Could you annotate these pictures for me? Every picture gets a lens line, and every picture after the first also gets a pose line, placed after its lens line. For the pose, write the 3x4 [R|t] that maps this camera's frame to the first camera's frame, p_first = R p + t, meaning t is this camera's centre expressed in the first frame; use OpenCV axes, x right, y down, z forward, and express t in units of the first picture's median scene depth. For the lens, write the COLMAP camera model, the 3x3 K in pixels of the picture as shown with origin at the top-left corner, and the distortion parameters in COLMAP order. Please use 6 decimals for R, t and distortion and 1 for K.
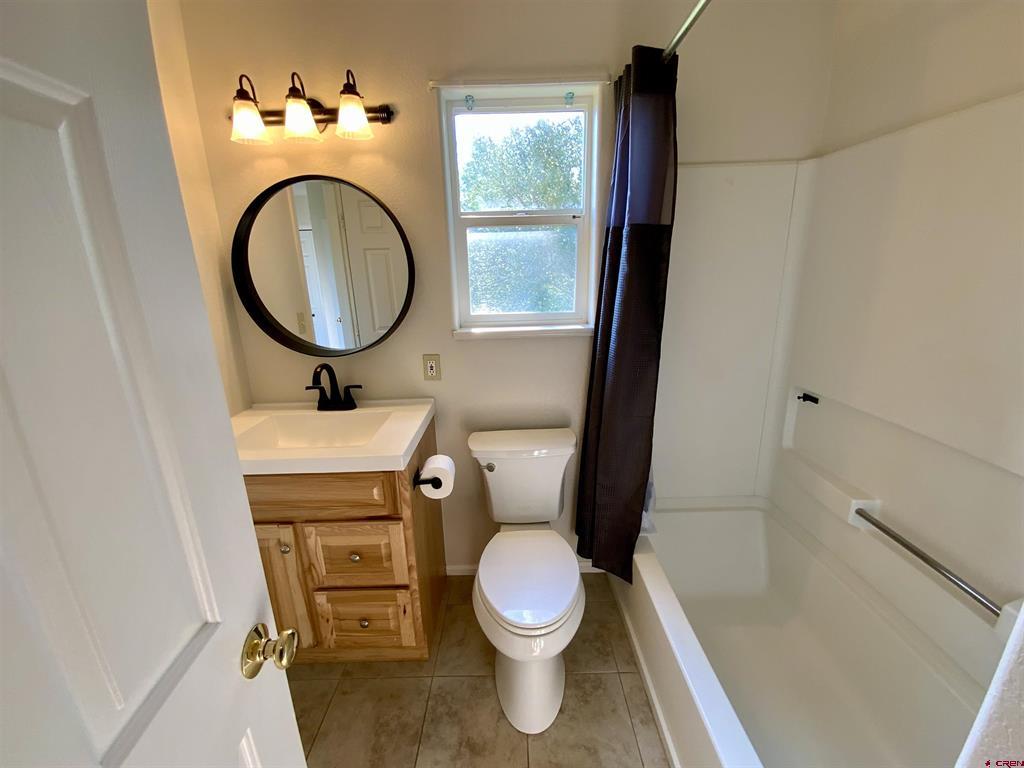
lens RADIAL K [[421.8, 0, 512.0], [0, 421.8, 384.0], [0, 0, 1]] dist [0.002701, -0.000112]
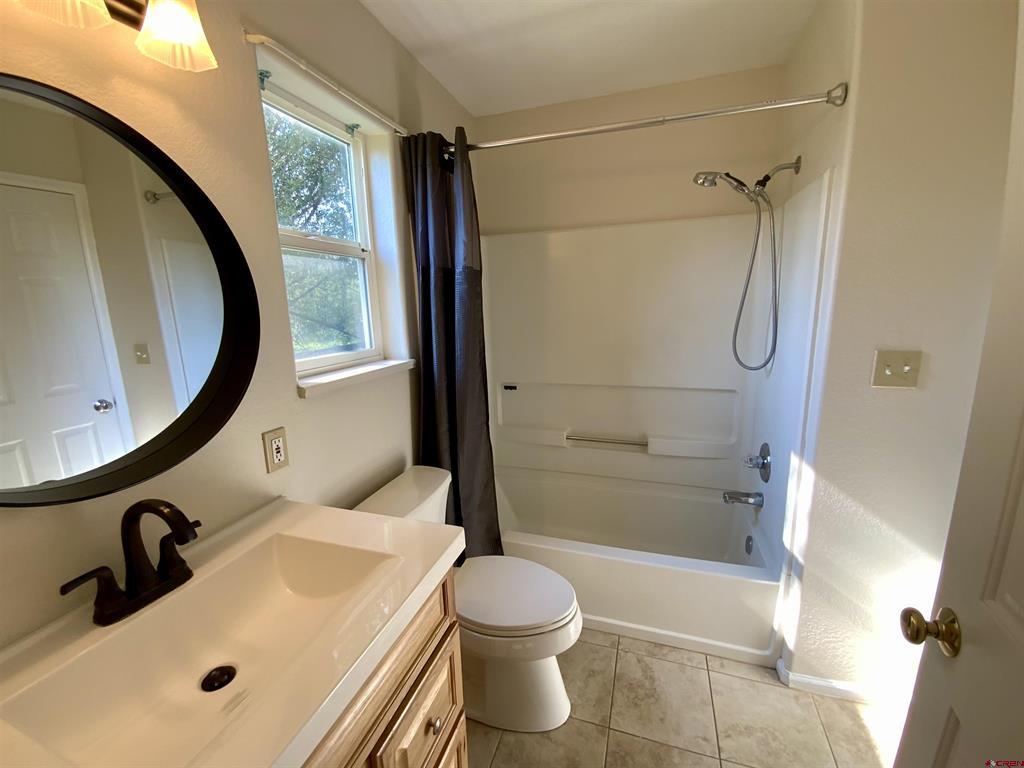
lens RADIAL K [[421.8, 0, 512.0], [0, 421.8, 384.0], [0, 0, 1]] dist [0.002701, -0.000112]
pose [[0.311720, -0.164920, 0.935752, -0.699154], [0.269131, 0.959816, 0.079508, -0.094699], [-0.911262, 0.227056, 0.343579, 0.445203]]
